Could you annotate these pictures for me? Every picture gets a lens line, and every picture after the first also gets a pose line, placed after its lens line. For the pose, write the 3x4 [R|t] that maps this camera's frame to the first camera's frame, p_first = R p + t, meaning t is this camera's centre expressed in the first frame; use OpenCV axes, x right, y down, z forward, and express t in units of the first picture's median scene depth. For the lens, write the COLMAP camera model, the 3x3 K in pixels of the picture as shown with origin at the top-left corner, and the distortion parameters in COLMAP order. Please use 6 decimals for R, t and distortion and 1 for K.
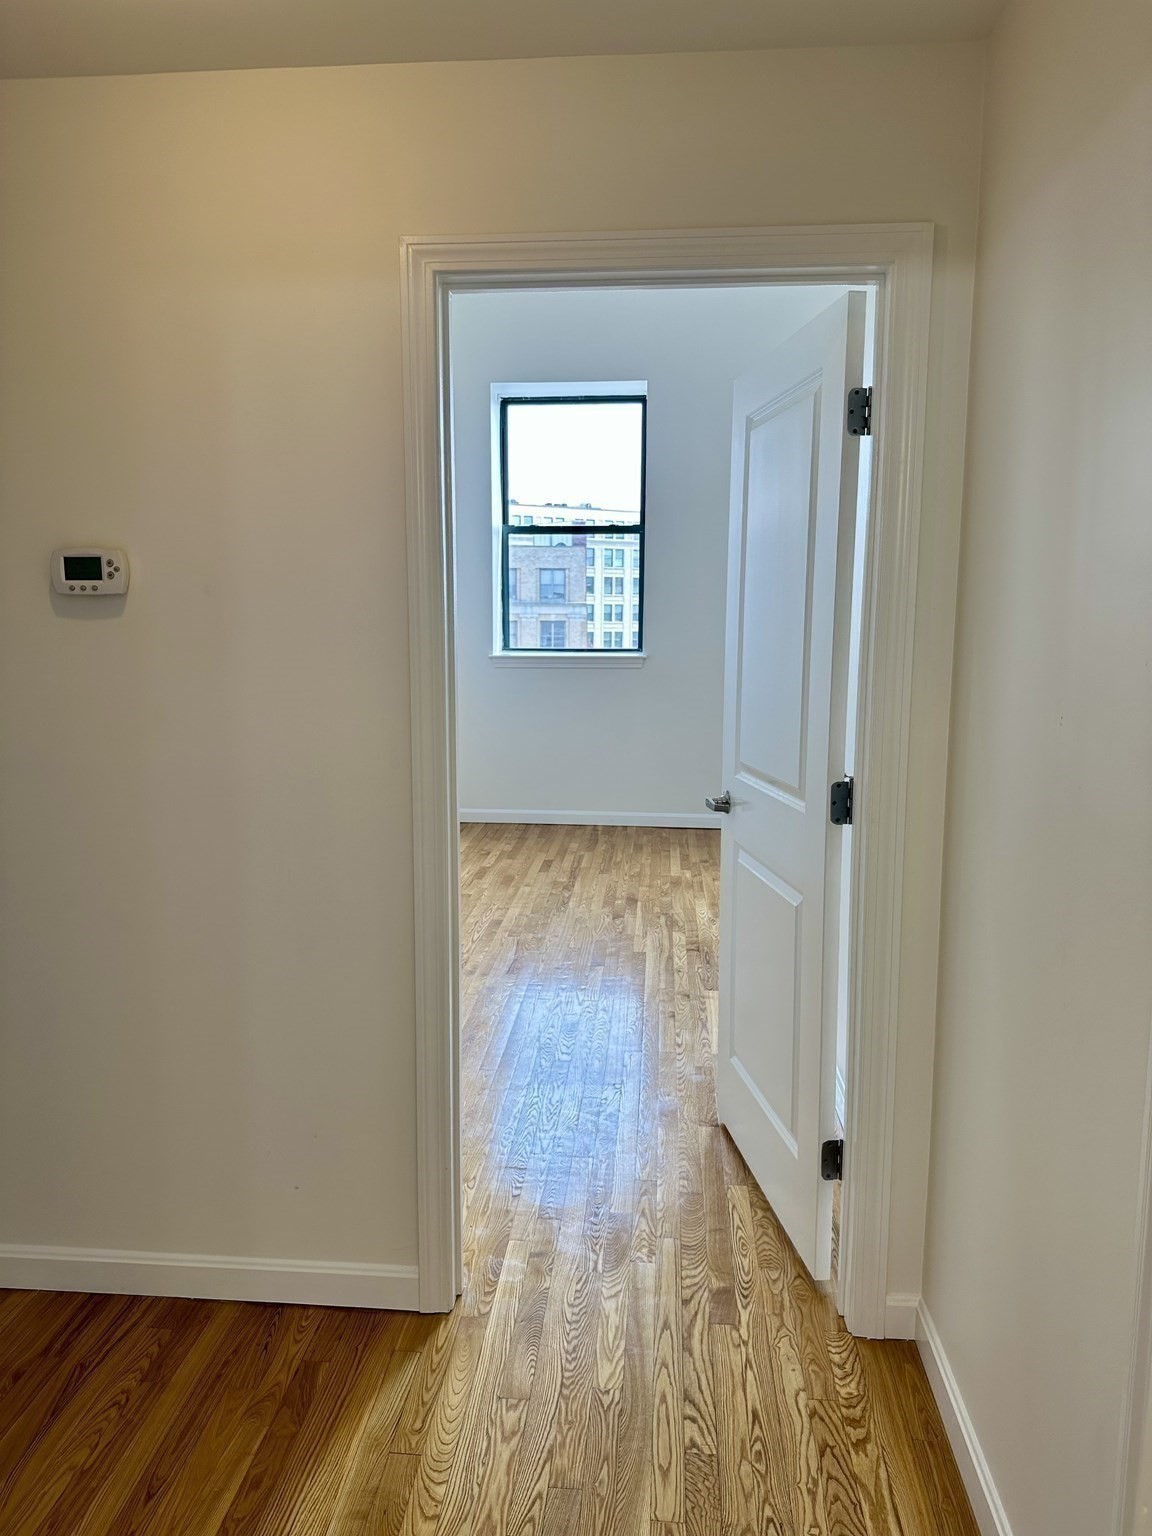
lens RADIAL K [[1069.3, 0, 551.2], [0, 1069.3, 773.9], [0, 0, 1]] dist [0.050390, -0.076234]
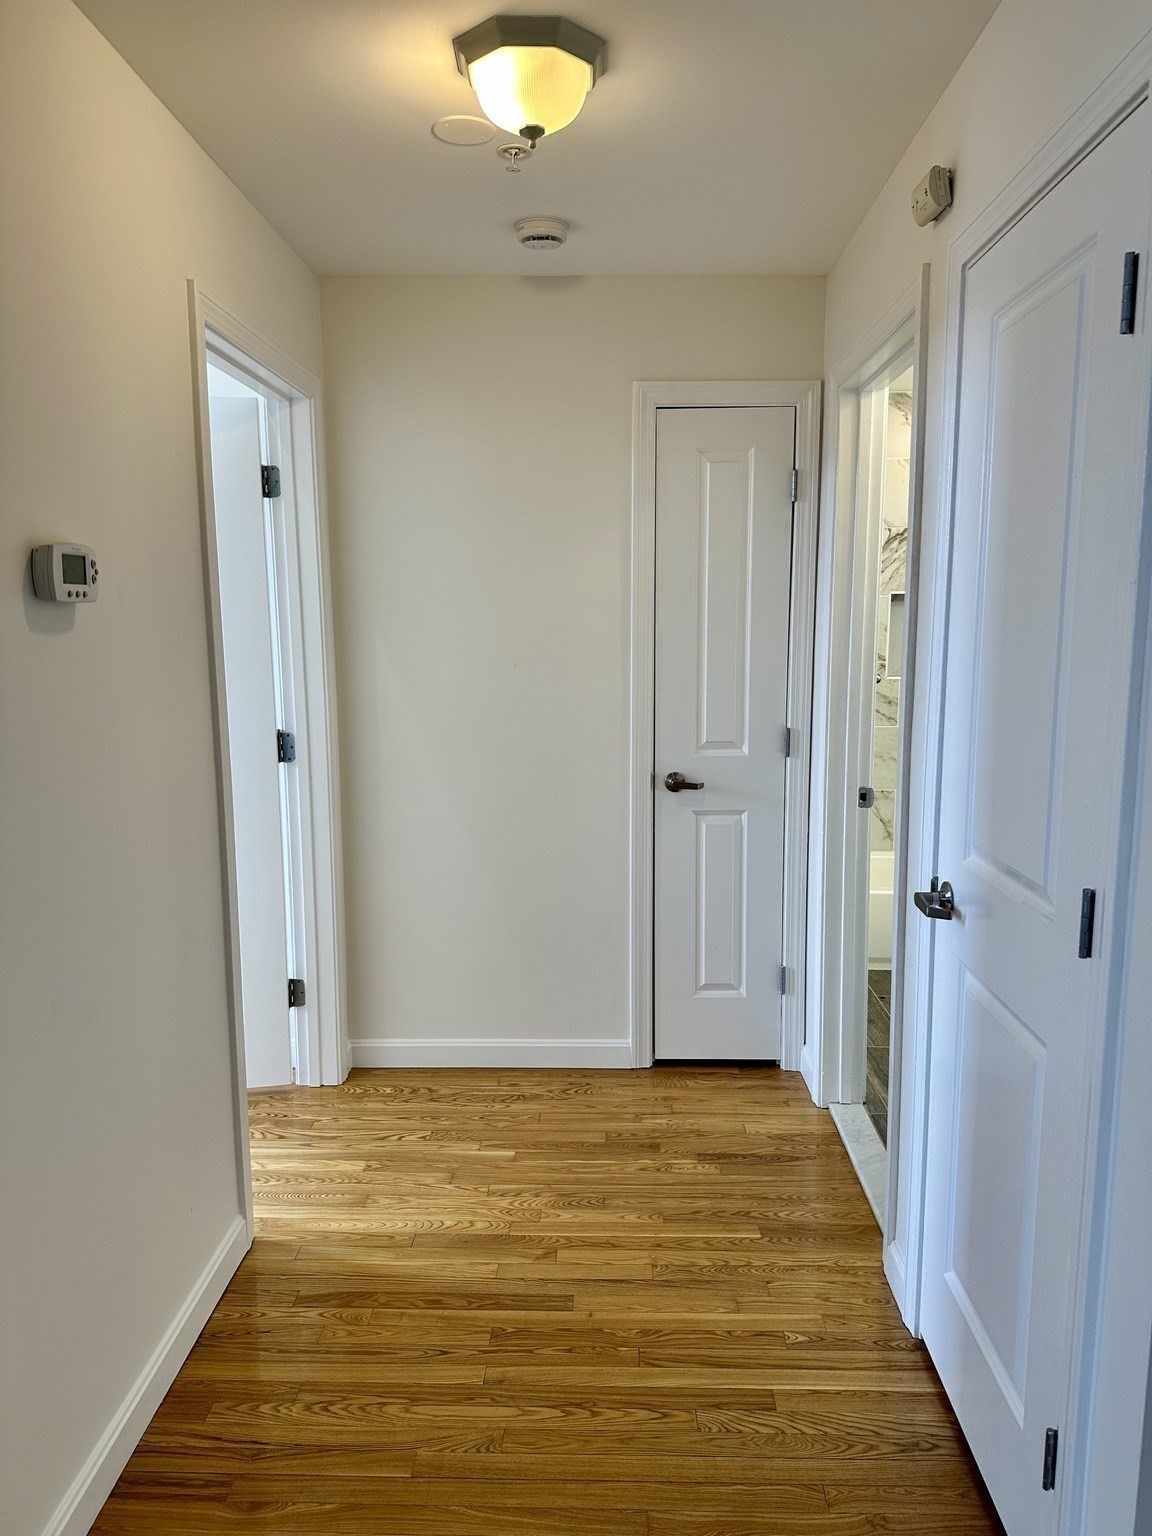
lens RADIAL K [[1069.3, 0, 585.7], [0, 1069.3, 772.9], [0, 0, 1]] dist [0.050390, -0.076234]
pose [[-0.064760, -0.143815, 0.987483, -1.284112], [0.155056, 0.976092, 0.152325, -0.105953], [-0.985781, 0.162980, -0.040912, 0.681431]]
